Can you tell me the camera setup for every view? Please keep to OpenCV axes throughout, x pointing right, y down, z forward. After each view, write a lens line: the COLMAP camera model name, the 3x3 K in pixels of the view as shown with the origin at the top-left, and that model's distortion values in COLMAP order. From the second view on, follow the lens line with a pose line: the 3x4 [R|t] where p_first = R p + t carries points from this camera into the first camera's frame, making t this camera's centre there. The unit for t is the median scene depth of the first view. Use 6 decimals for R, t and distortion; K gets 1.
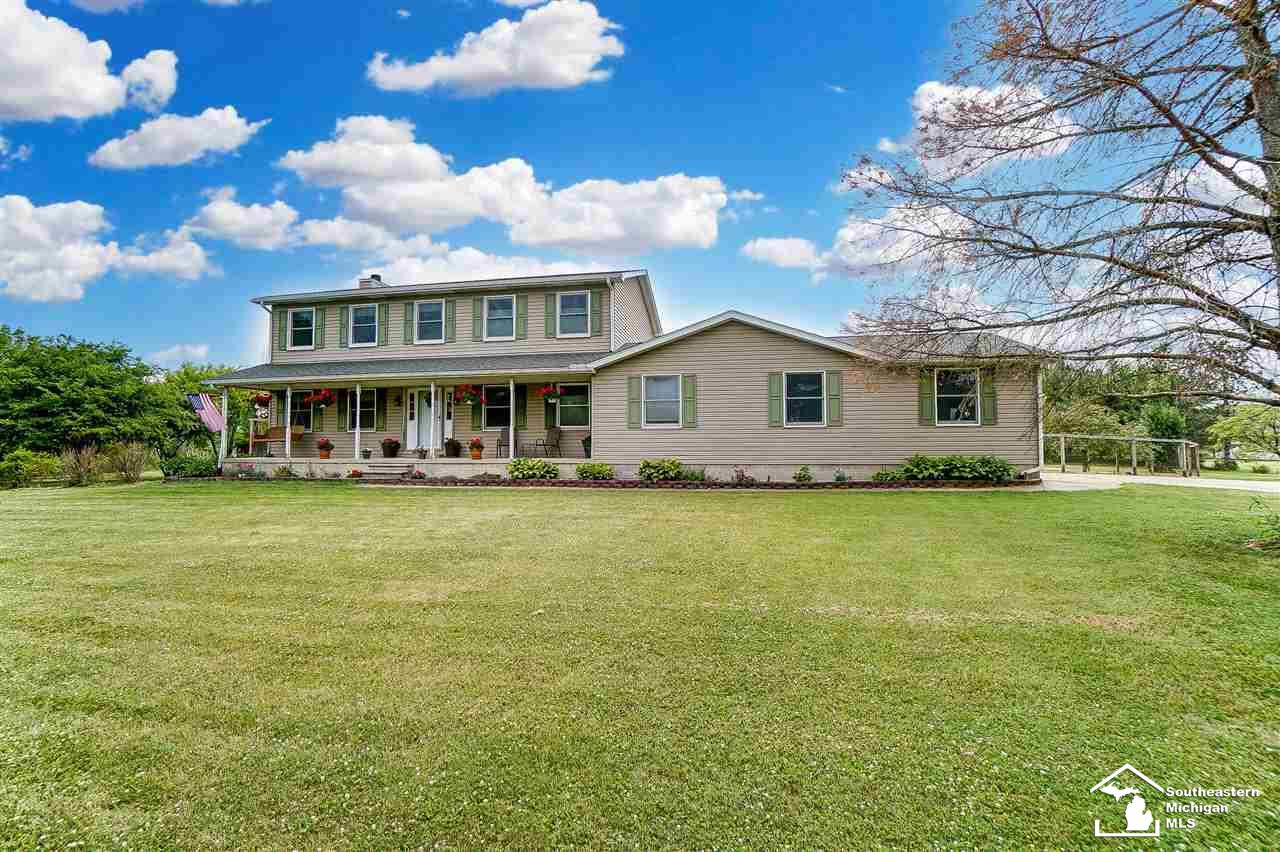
lens RADIAL K [[572.7, 0, 626.3], [0, 572.7, 429.3], [0, 0, 1]] dist [-0.035196, 0.001083]
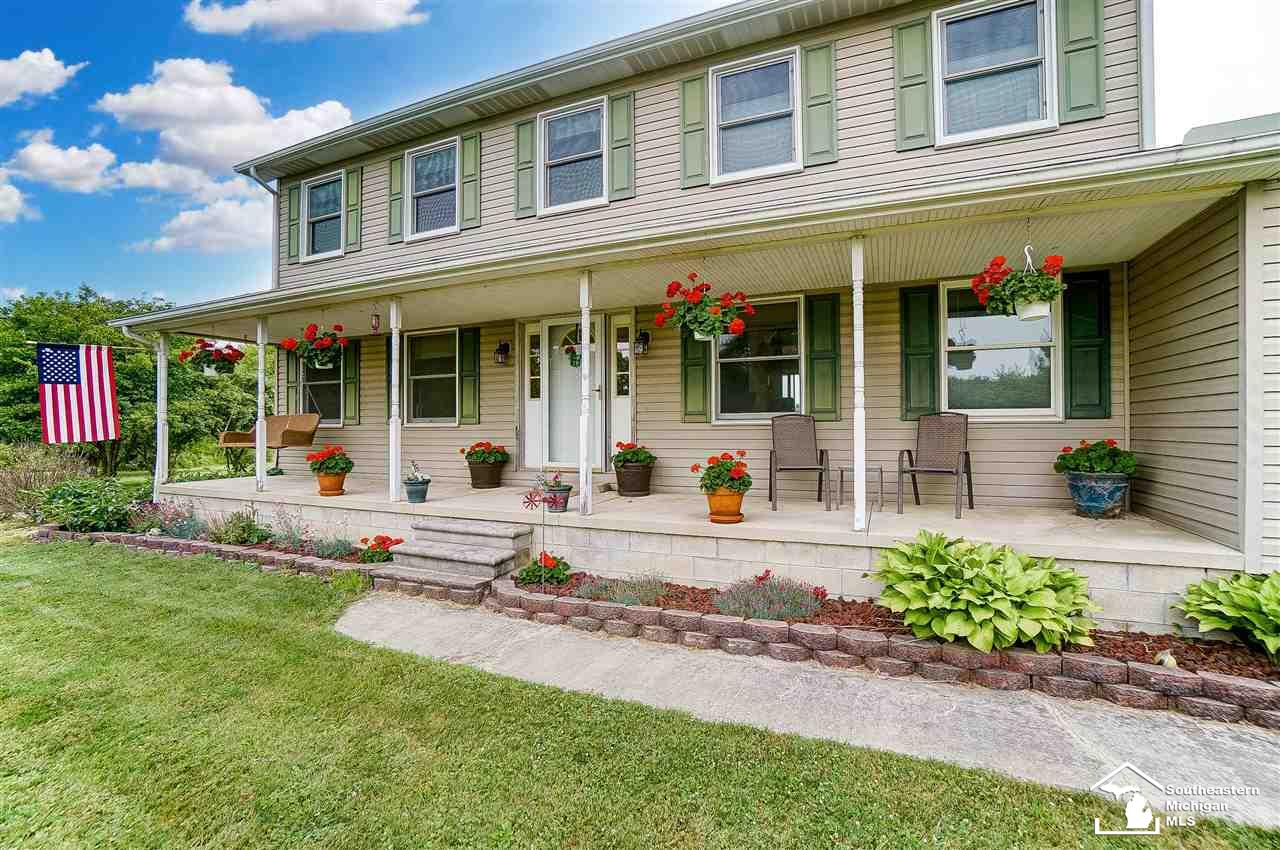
lens RADIAL K [[551.7, 0, 643.8], [0, 551.7, 445.7], [0, 0, 1]] dist [-0.023050, 0.001156]
pose [[0.978734, 0.005359, -0.205064, -0.216696], [0.007364, 0.998097, 0.061230, -0.005523], [0.205002, -0.061438, 0.976831, 0.623338]]
